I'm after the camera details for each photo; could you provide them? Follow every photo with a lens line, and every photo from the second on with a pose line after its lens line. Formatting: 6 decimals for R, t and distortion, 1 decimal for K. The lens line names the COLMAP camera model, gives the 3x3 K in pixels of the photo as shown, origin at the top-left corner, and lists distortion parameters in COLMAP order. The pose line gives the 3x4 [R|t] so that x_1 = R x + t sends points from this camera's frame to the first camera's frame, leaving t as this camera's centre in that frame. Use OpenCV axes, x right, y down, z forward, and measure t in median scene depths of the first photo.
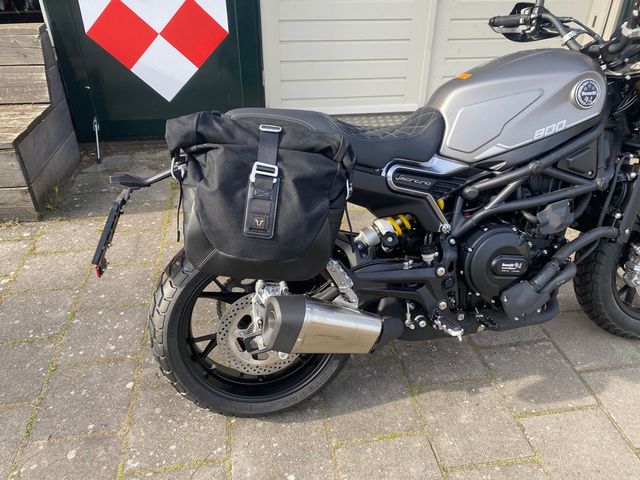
lens RADIAL K [[479.3, 0, 320.0], [0, 479.3, 240.0], [0, 0, 1]] dist [0.043440, -0.061196]
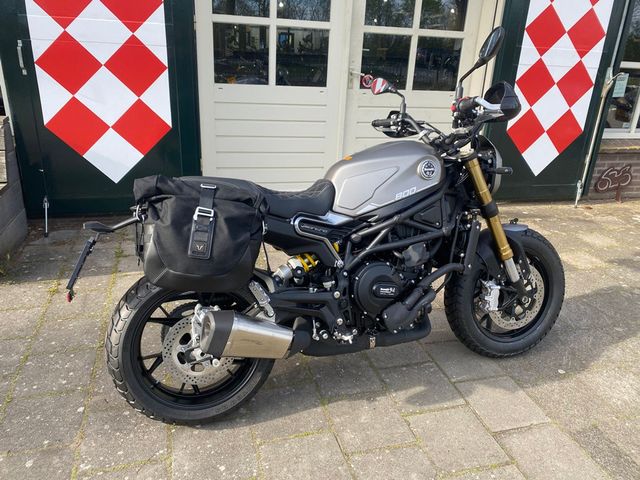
lens RADIAL K [[479.3, 0, 320.0], [0, 479.3, 240.0], [0, 0, 1]] dist [0.043440, -0.061196]
pose [[0.991275, -0.007687, 0.131583, 0.028179], [0.032195, 0.982180, -0.185163, 0.153577], [-0.127815, 0.187784, 0.973859, -0.313562]]
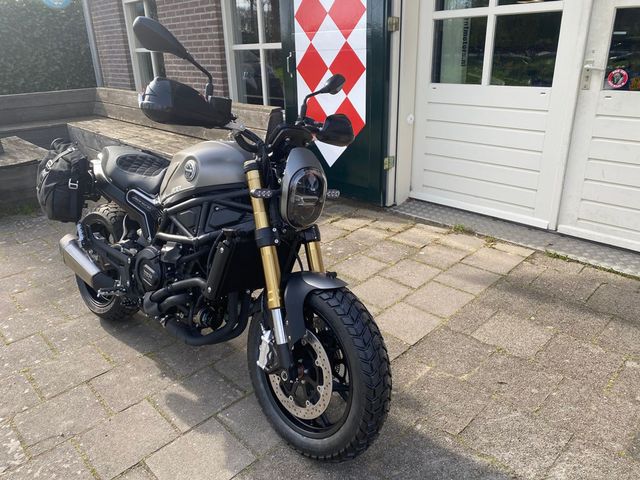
lens RADIAL K [[481.8, 0, 325.3], [0, 481.8, 231.8], [0, 0, 1]] dist [0.007034, -0.001908]
pose [[0.578593, 0.267911, -0.770360, 1.726991], [-0.407254, 0.913240, 0.011725, -0.286311], [0.706665, 0.306948, 0.637501, 0.396624]]
